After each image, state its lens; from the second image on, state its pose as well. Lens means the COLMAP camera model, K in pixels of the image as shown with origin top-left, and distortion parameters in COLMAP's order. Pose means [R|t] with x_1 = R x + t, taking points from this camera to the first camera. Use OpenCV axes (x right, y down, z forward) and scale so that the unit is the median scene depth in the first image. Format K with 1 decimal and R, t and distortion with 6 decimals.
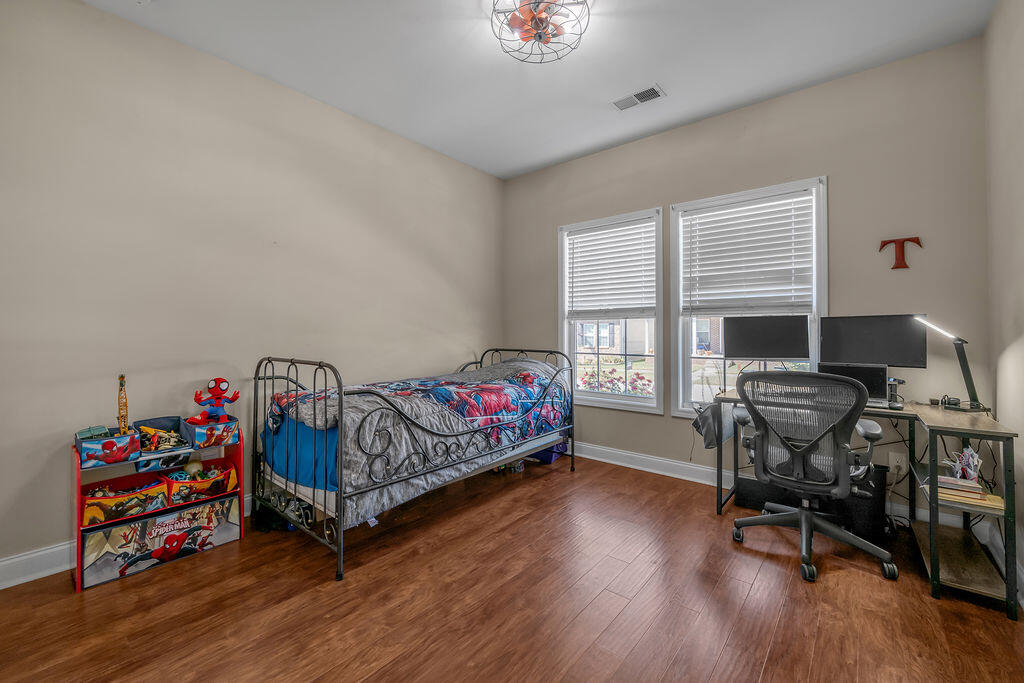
lens RADIAL K [[424.0, 0, 520.2], [0, 424.0, 327.3], [0, 0, 1]] dist [-0.001307, -0.000028]
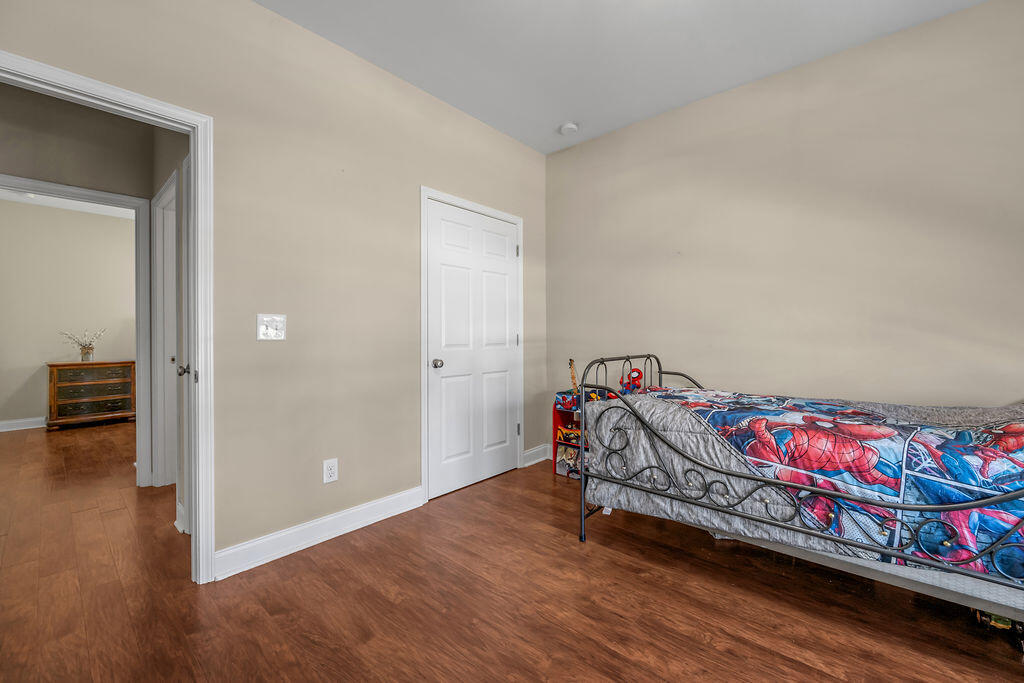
lens RADIAL K [[424.0, 0, 520.2], [0, 424.0, 327.3], [0, 0, 1]] dist [-0.001307, -0.000028]
pose [[-0.044049, -0.016812, -0.998888, 0.648771], [0.018878, 0.999666, -0.017658, 0.009221], [0.998851, -0.019635, -0.043717, 0.735121]]
